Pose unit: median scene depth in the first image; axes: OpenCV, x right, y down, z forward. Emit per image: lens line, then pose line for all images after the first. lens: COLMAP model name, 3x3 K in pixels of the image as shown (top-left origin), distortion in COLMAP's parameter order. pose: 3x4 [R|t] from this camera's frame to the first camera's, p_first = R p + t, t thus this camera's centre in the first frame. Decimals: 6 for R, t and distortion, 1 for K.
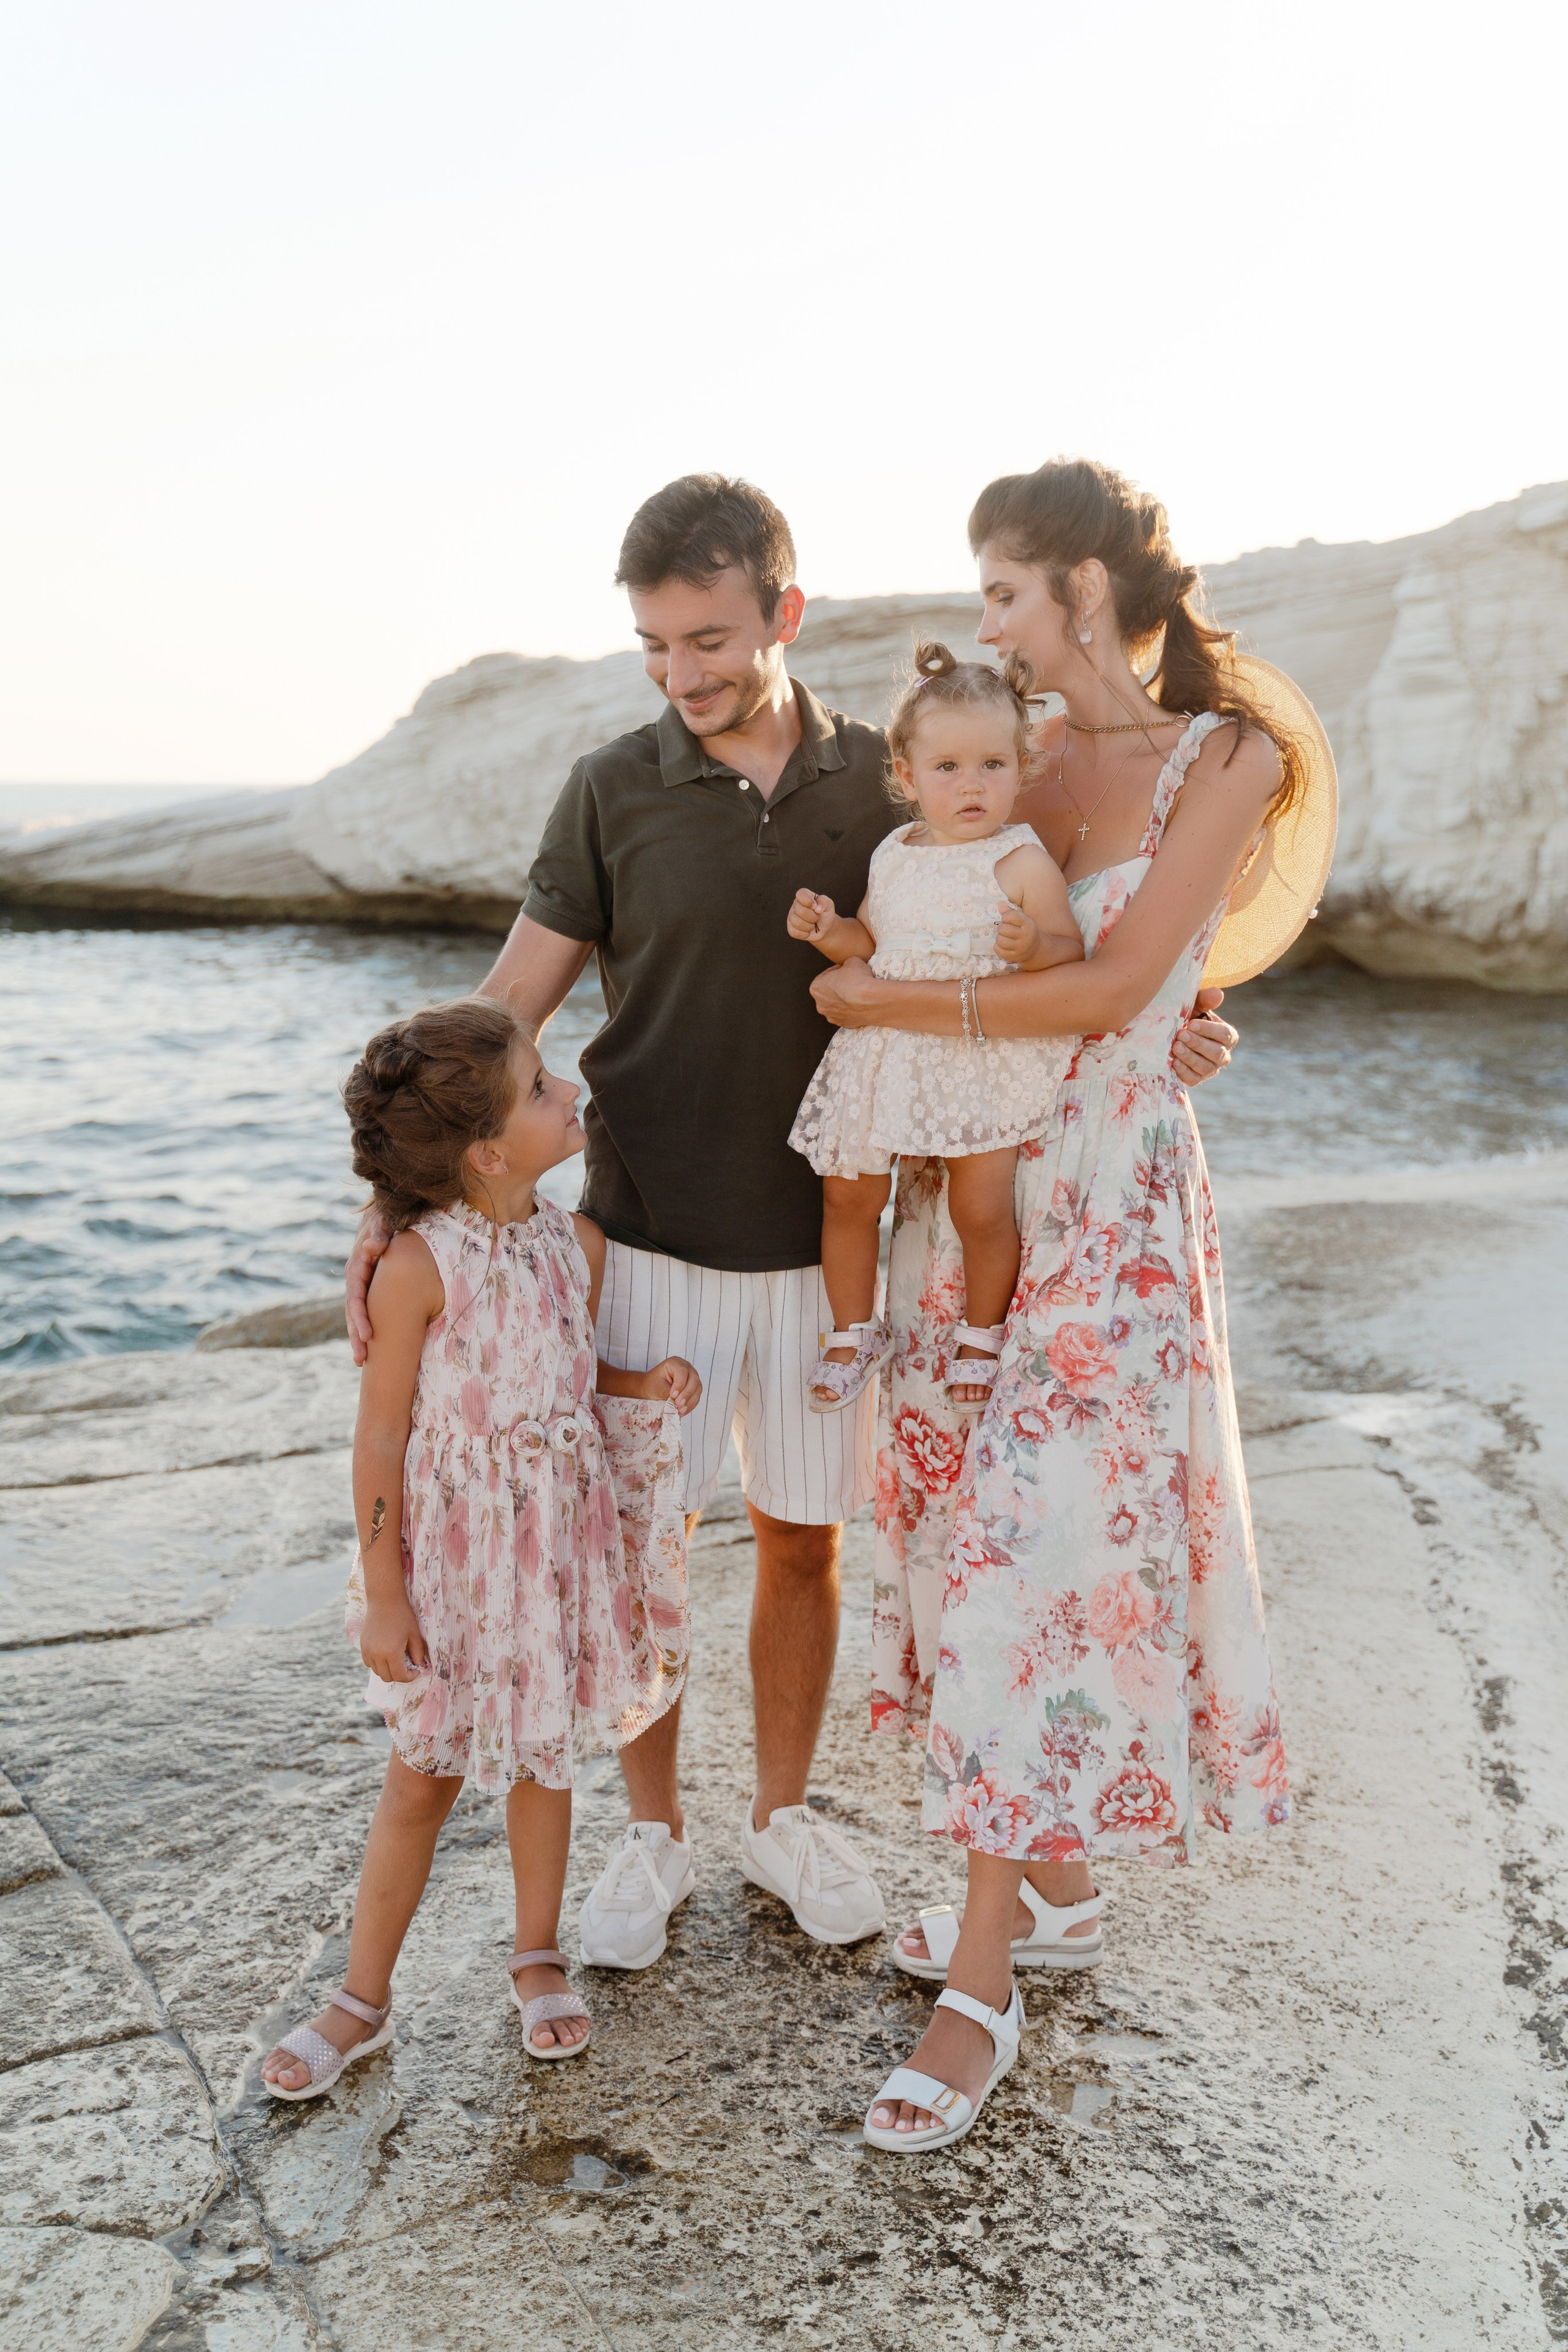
lens RADIAL K [[2577.4, 0, 784.0], [0, 2577.4, 1176.0], [0, 0, 1]] dist [0.000154, -0.007196]
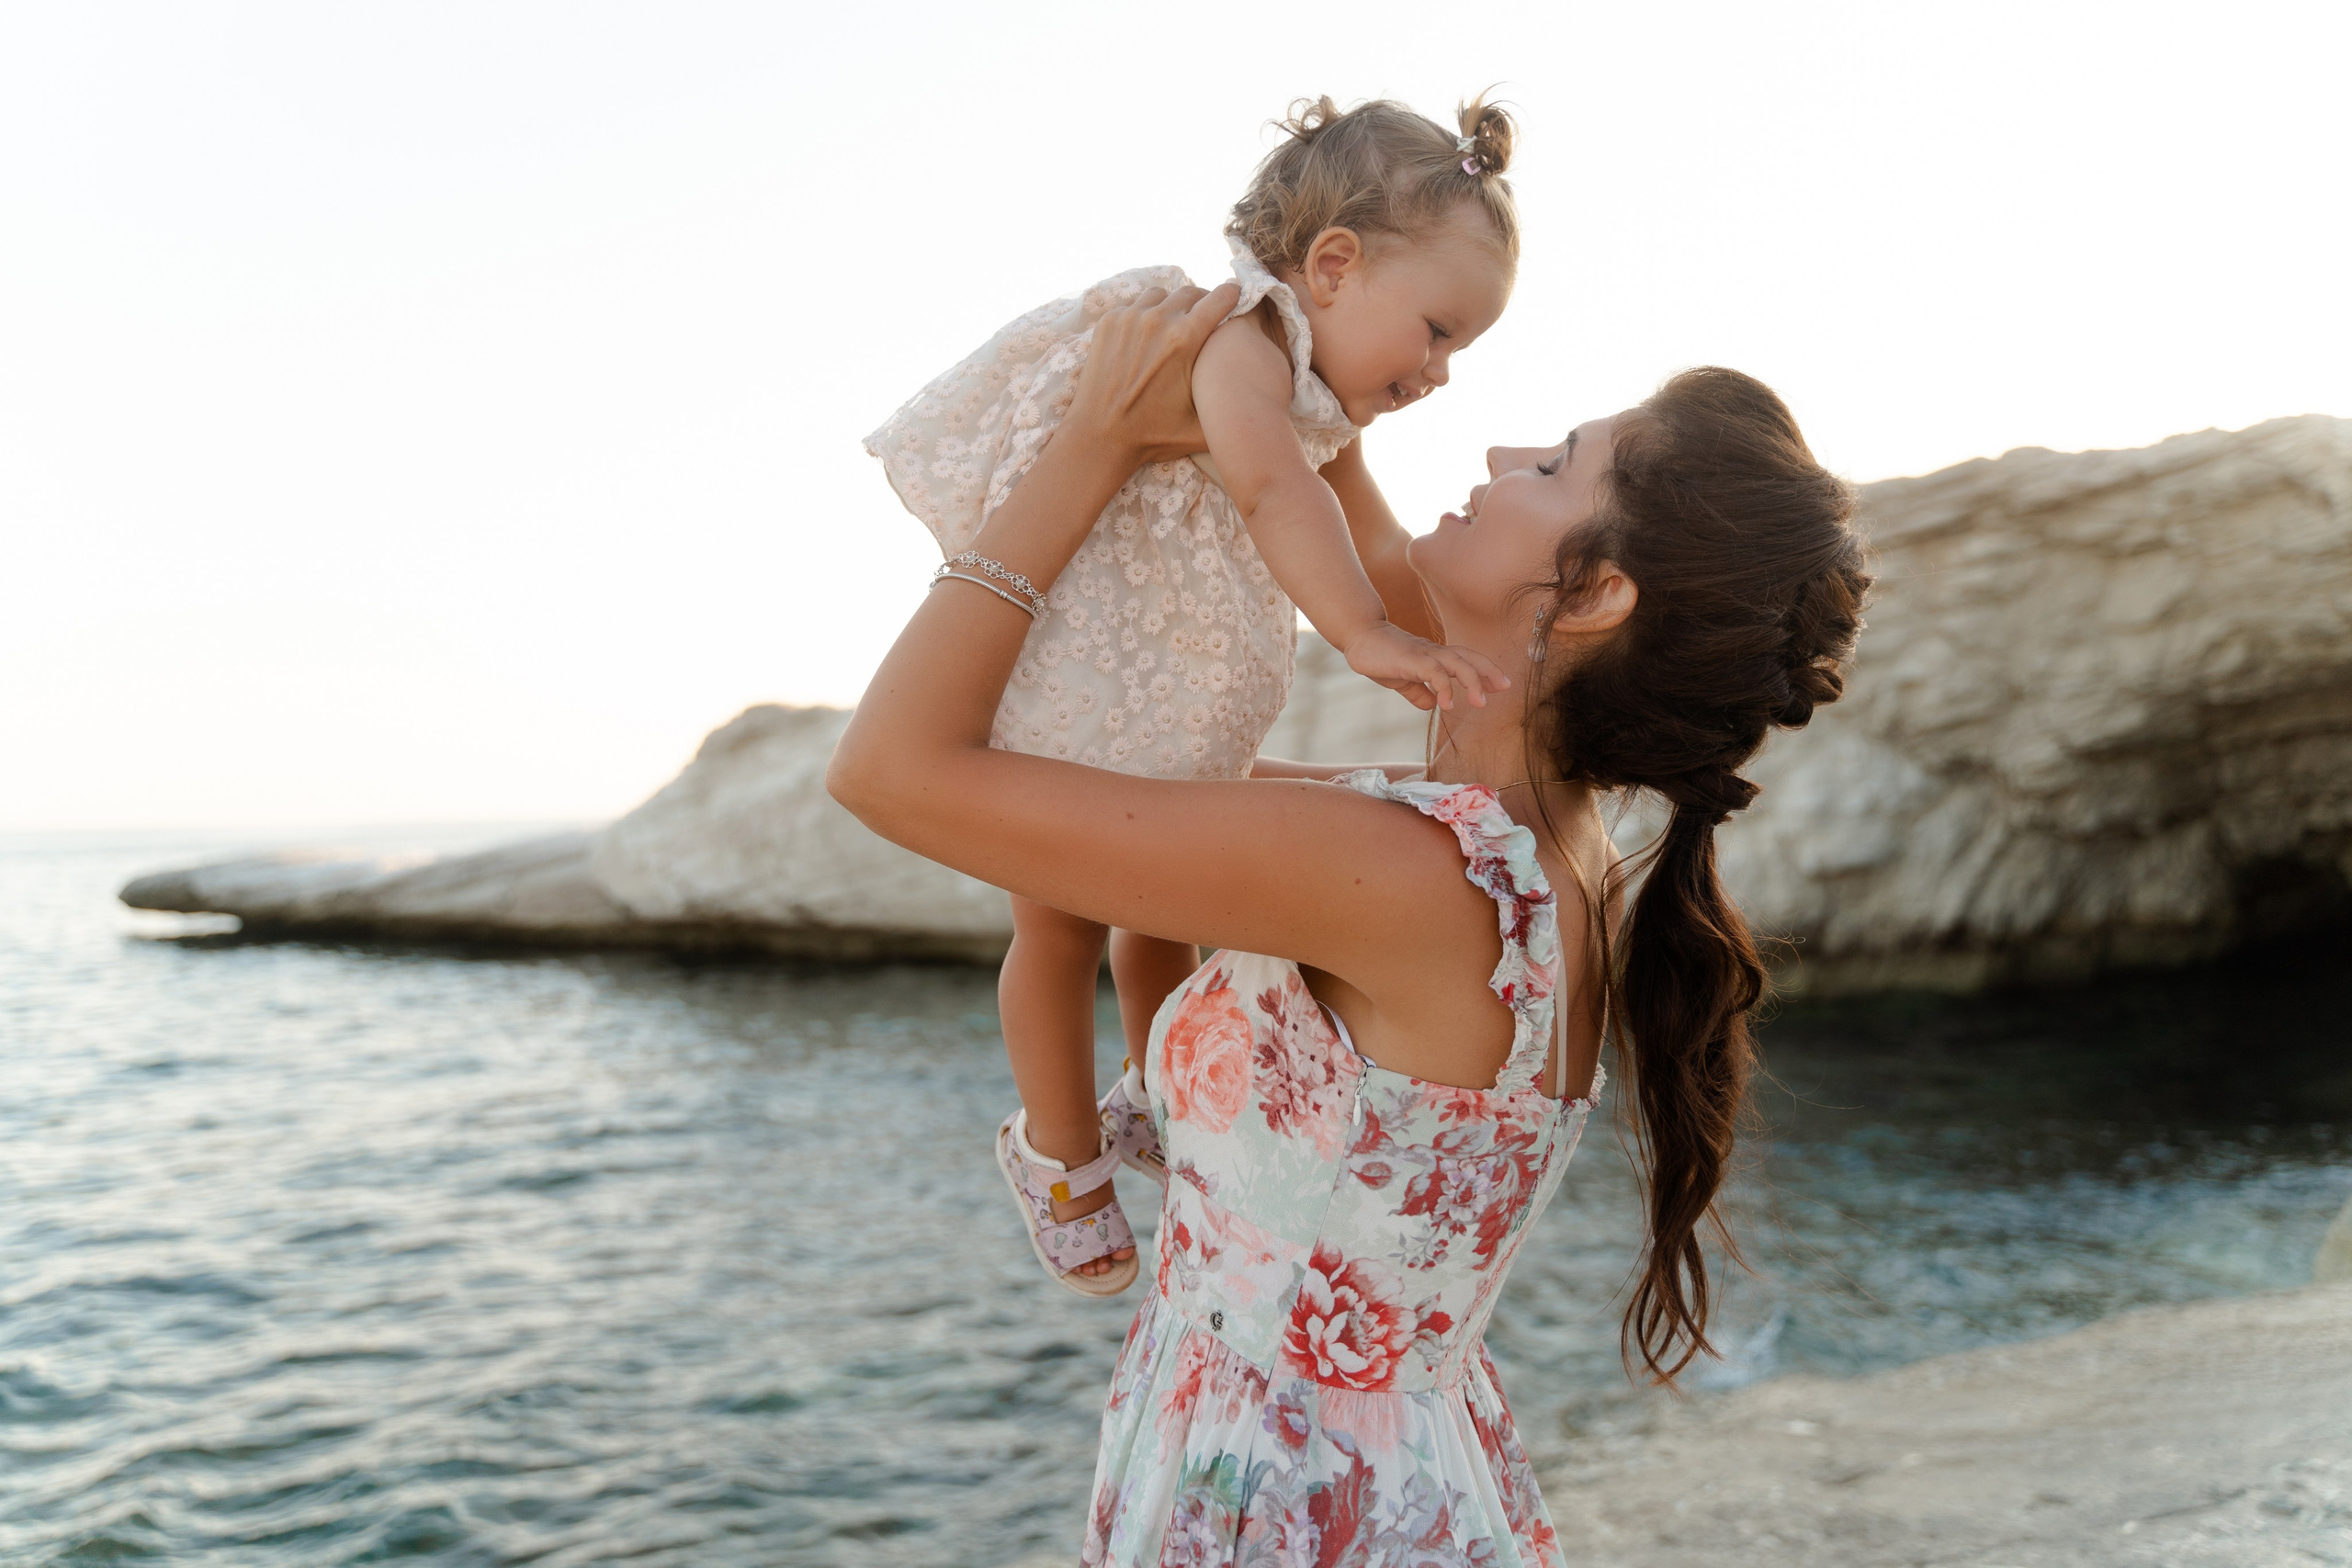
lens RADIAL K [[1987.6, 0, 1176.0], [0, 1987.6, 784.0], [0, 0, 1]] dist [0.000630, -0.009001]
pose [[0.999651, -0.025743, -0.005926, 0.064915], [0.024482, 0.987105, -0.158193, -0.028511], [0.009922, 0.157993, 0.987390, 0.163811]]
